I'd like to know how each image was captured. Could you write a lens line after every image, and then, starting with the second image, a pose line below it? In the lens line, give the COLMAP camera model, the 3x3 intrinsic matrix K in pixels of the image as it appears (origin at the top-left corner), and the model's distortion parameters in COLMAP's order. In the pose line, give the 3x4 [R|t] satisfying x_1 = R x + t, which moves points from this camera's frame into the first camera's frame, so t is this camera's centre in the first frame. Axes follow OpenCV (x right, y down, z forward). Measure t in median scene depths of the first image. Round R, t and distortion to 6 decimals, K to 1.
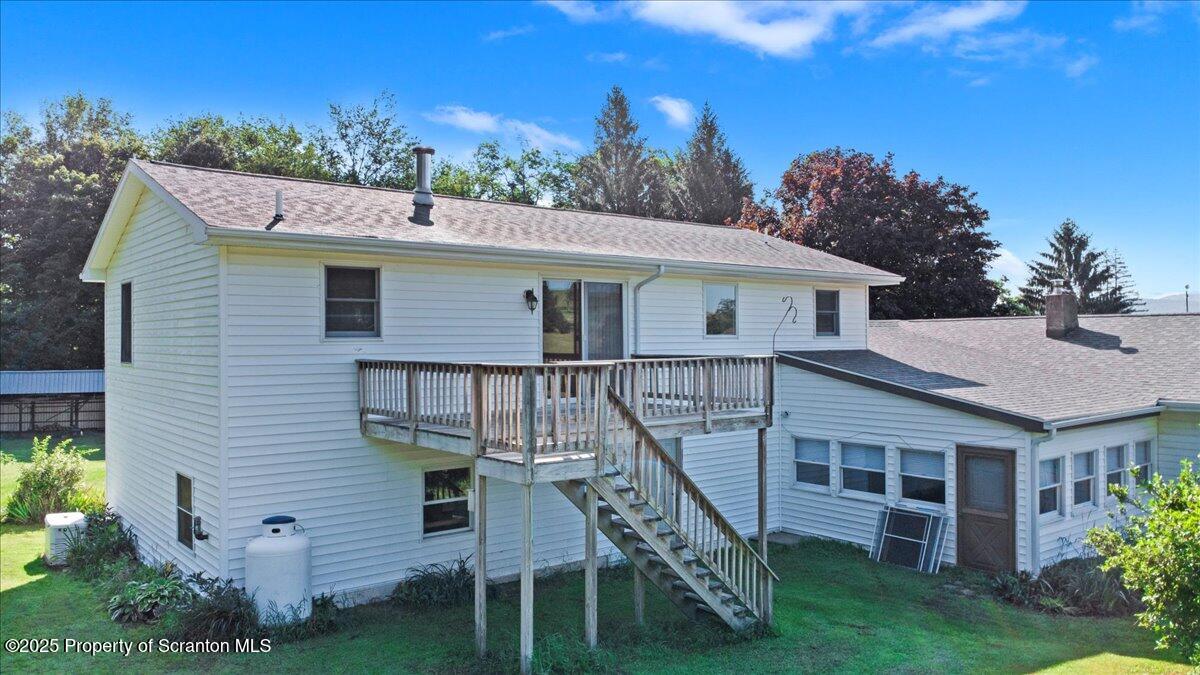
lens RADIAL K [[868.3, 0, 600.0], [0, 868.3, 337.5], [0, 0, 1]] dist [0.034626, -0.051765]
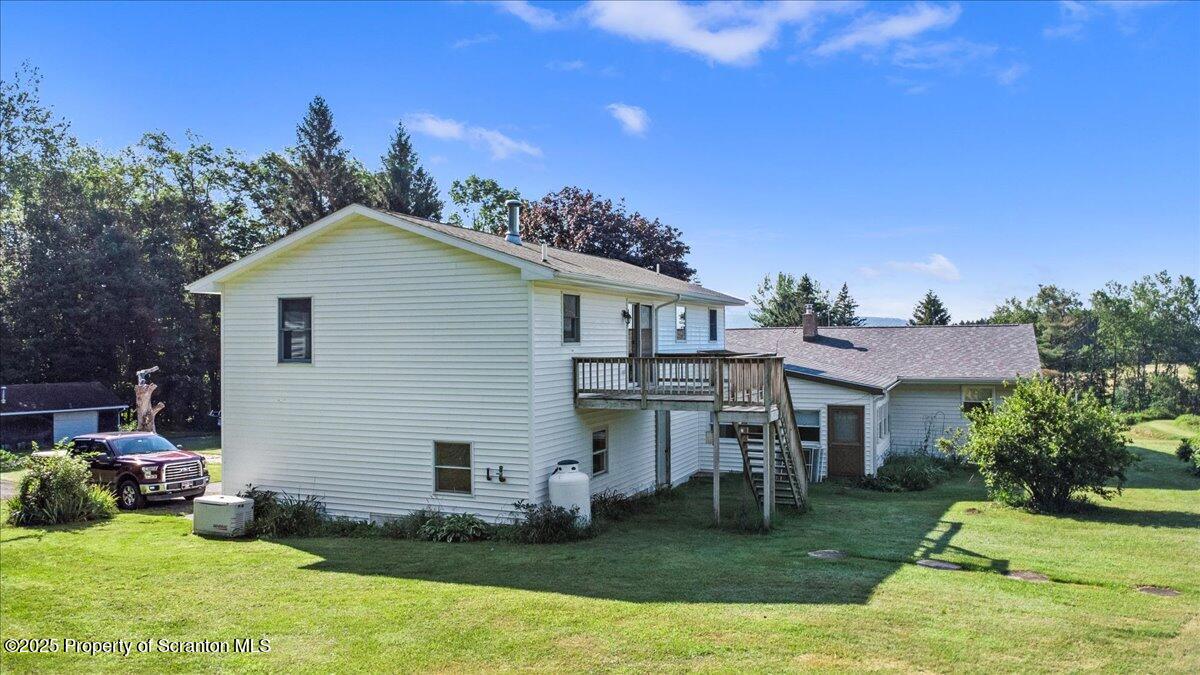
lens RADIAL K [[885.9, 0, 600.0], [0, 885.9, 337.5], [0, 0, 1]] dist [0.028866, 0.000772]
pose [[0.874658, -0.000610, 0.484740, -0.785732], [0.003383, 0.999983, -0.004846, -0.000910], [-0.484728, 0.005878, 0.874645, -0.279597]]
